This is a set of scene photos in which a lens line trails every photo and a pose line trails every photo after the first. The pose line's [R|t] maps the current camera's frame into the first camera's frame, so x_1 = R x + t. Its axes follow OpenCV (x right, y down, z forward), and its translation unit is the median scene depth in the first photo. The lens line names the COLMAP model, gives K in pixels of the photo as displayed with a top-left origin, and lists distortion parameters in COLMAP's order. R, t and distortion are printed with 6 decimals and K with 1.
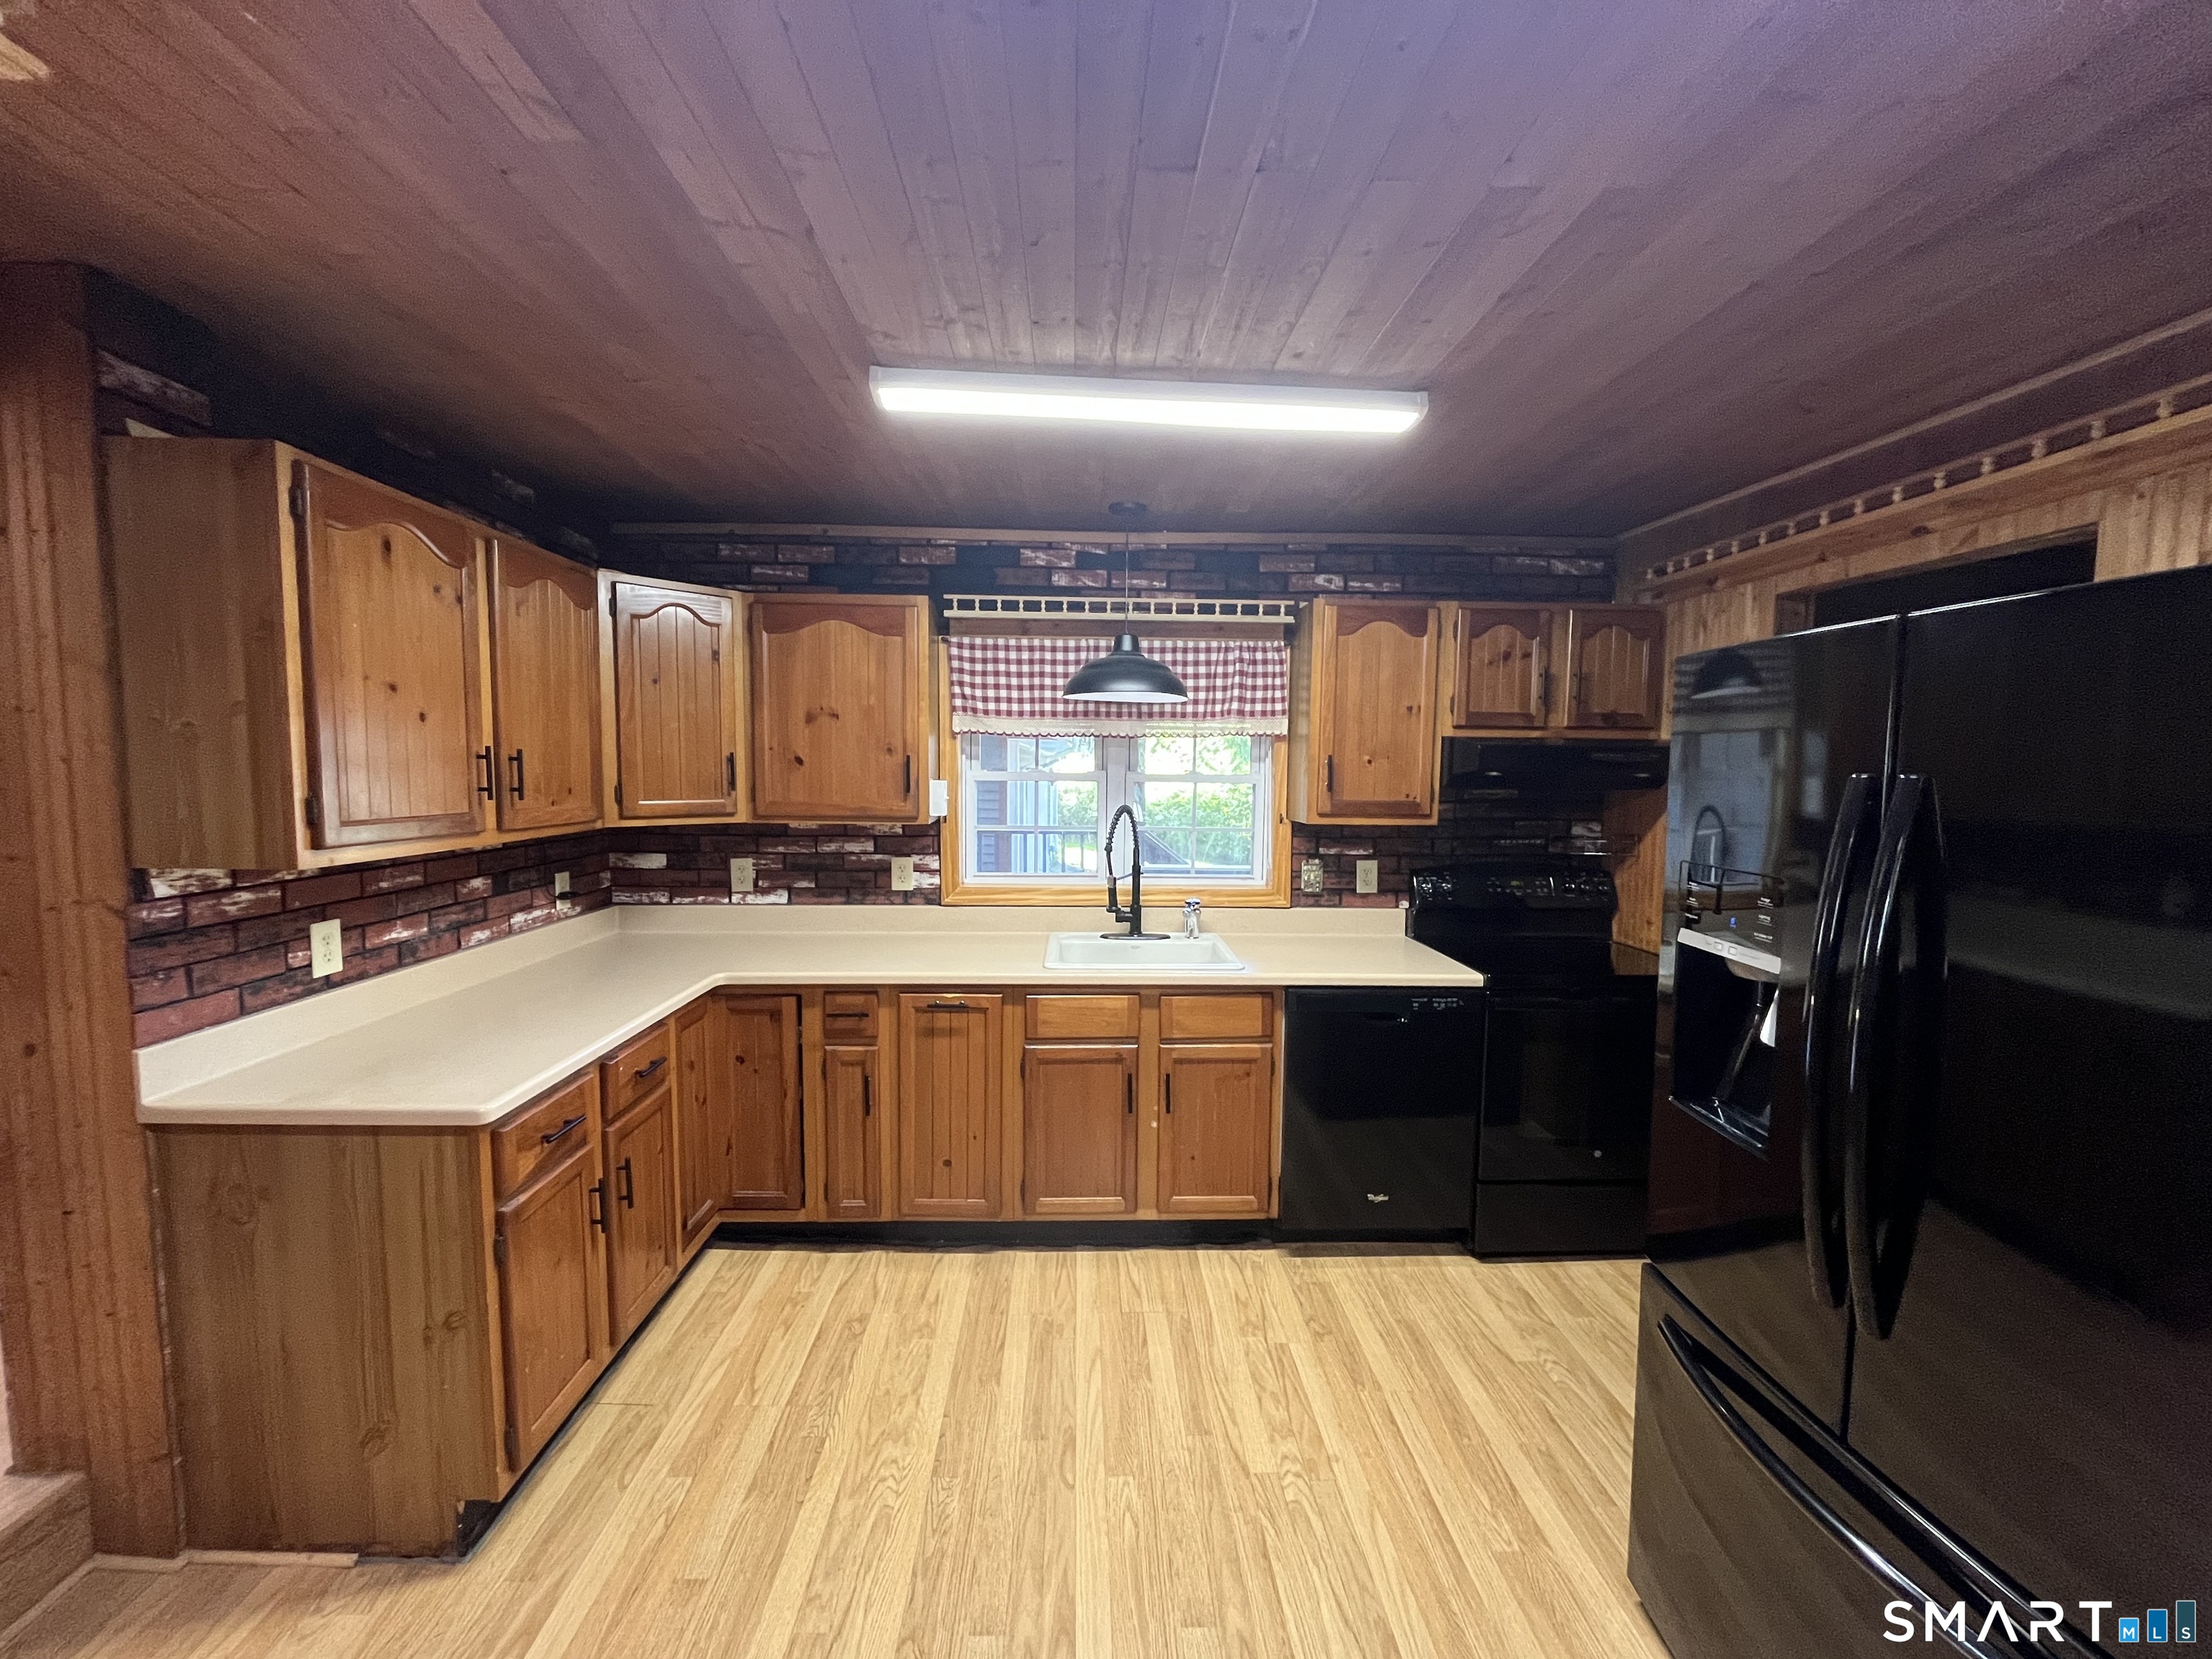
lens RADIAL K [[891.2, 0, 1098.2], [0, 891.2, 832.4], [0, 0, 1]] dist [-0.003437, -0.000903]
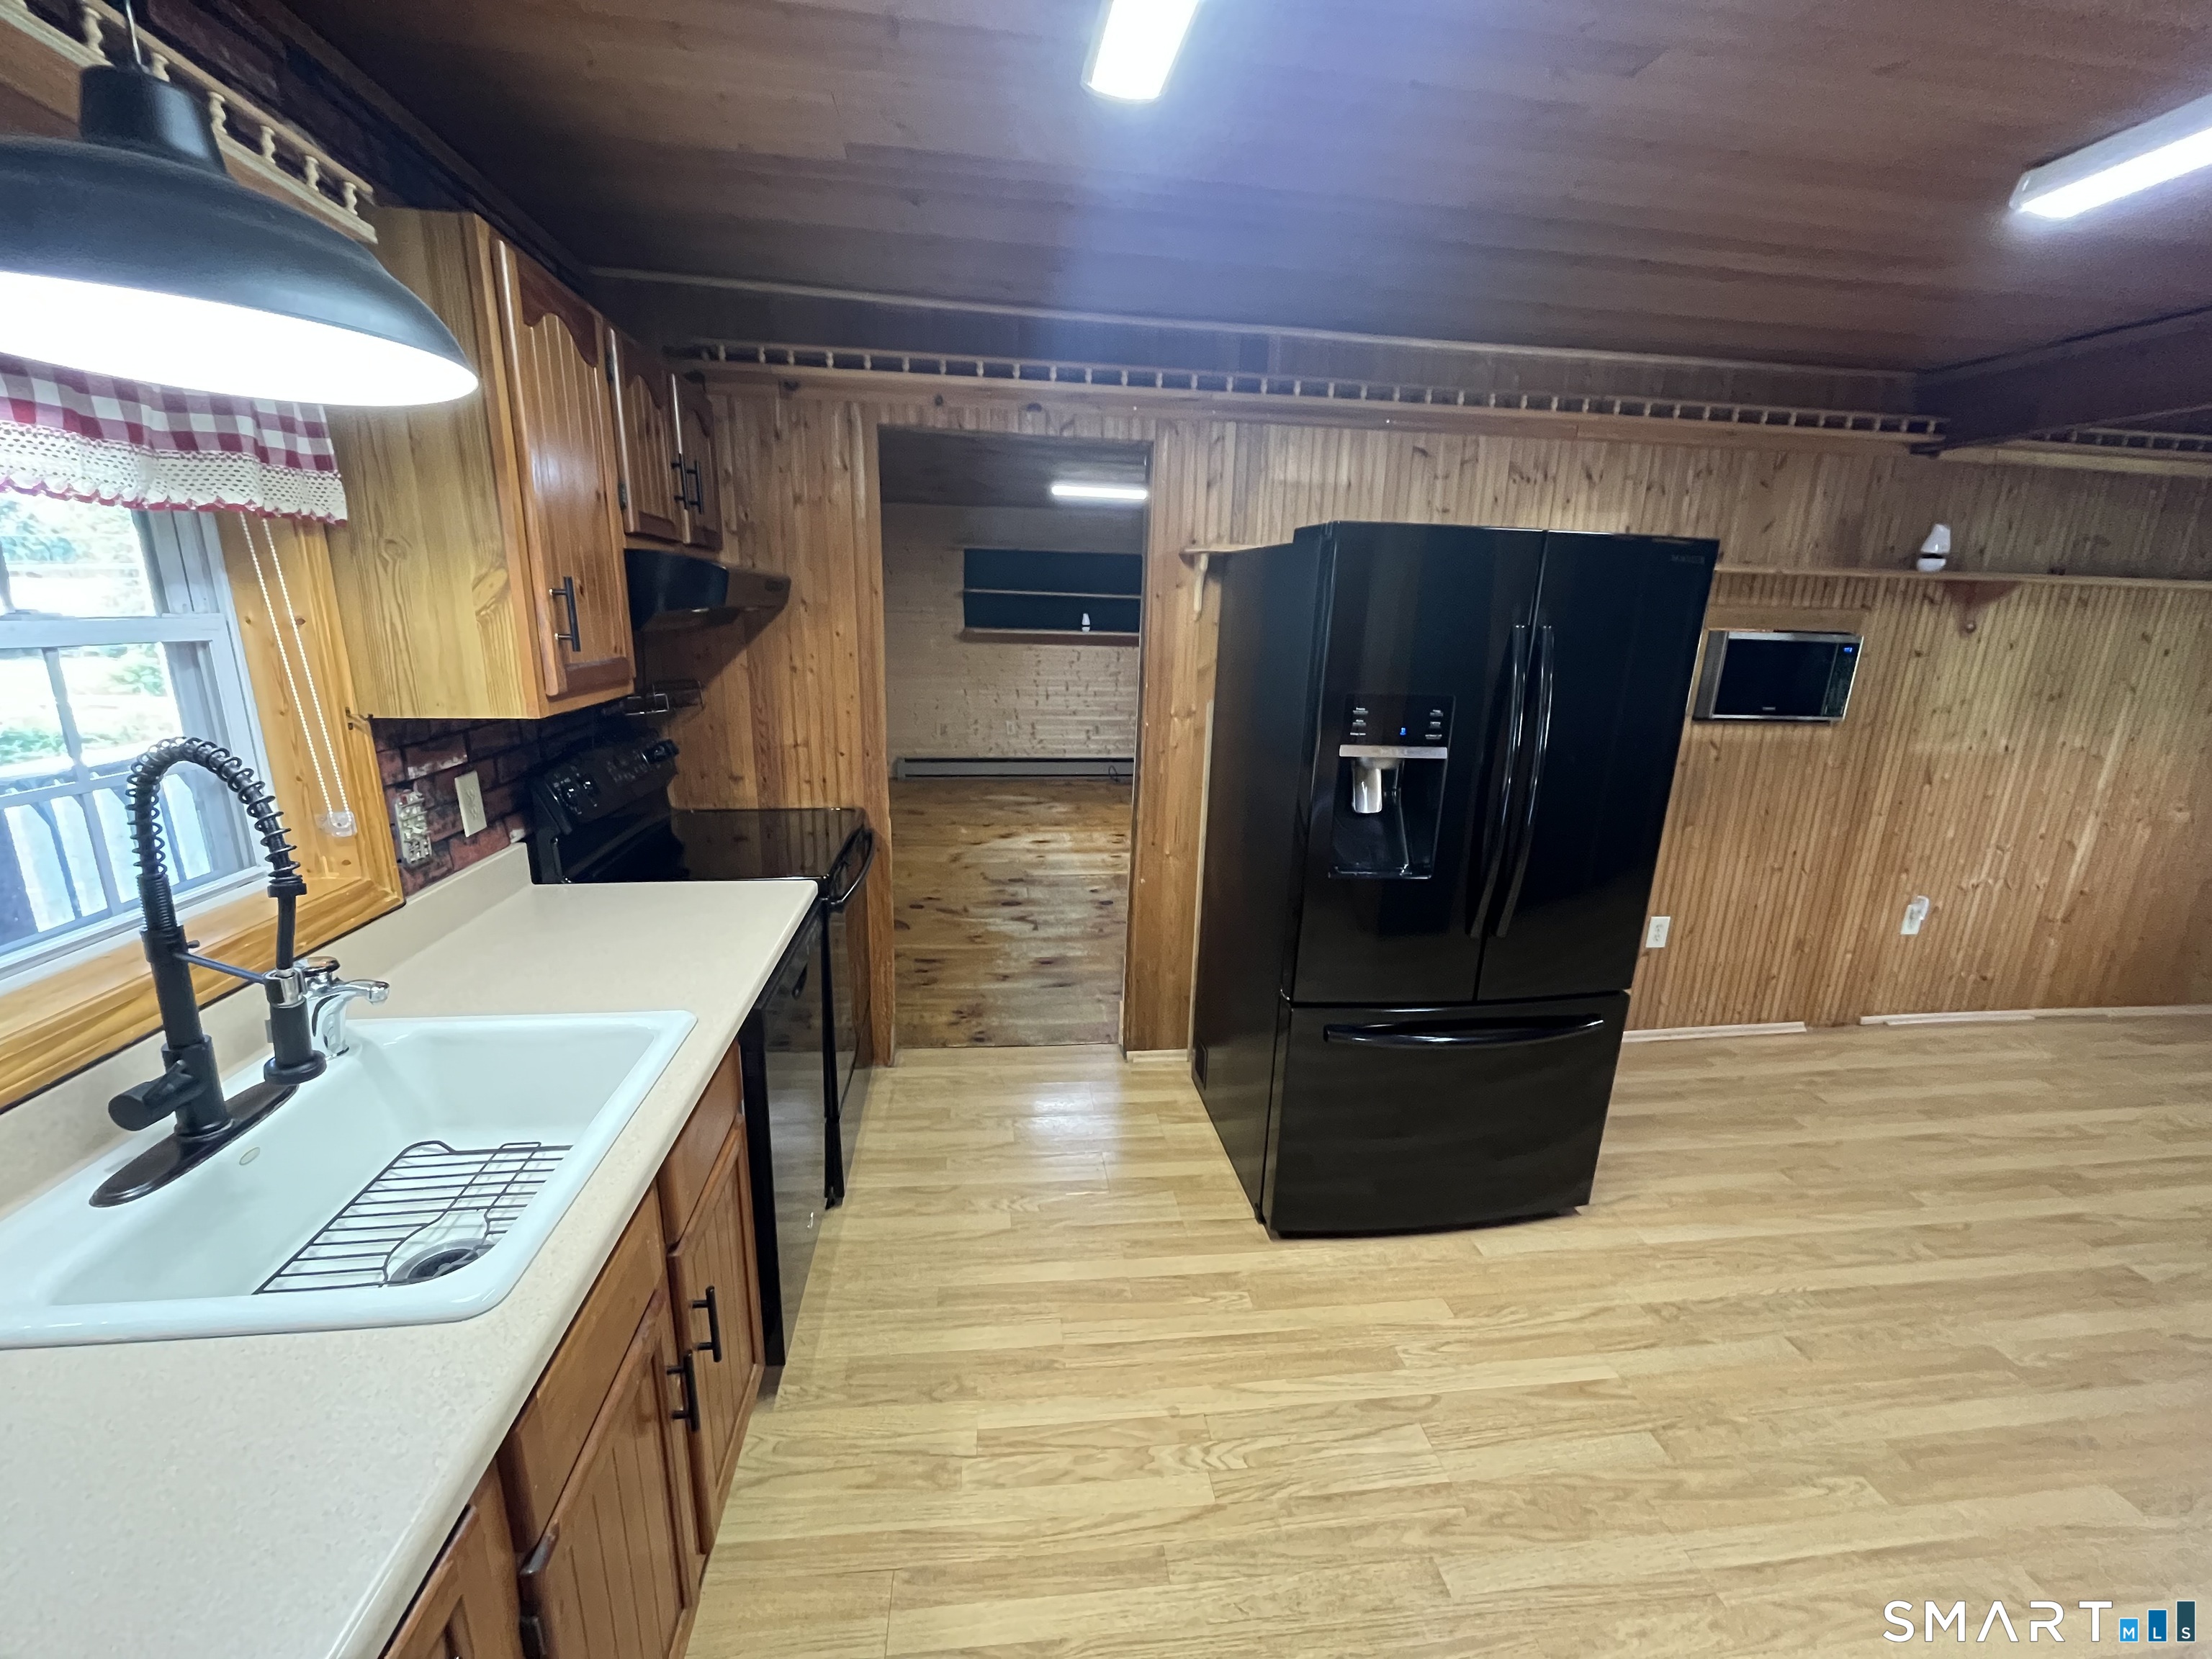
lens RADIAL K [[891.2, 0, 1097.6], [0, 891.2, 832.3], [0, 0, 1]] dist [-0.003437, -0.000903]
pose [[-0.094931, -0.256977, 0.961744, -0.314311], [0.050051, 0.963653, 0.262428, -0.068711], [-0.994225, 0.073048, -0.078618, 0.789924]]
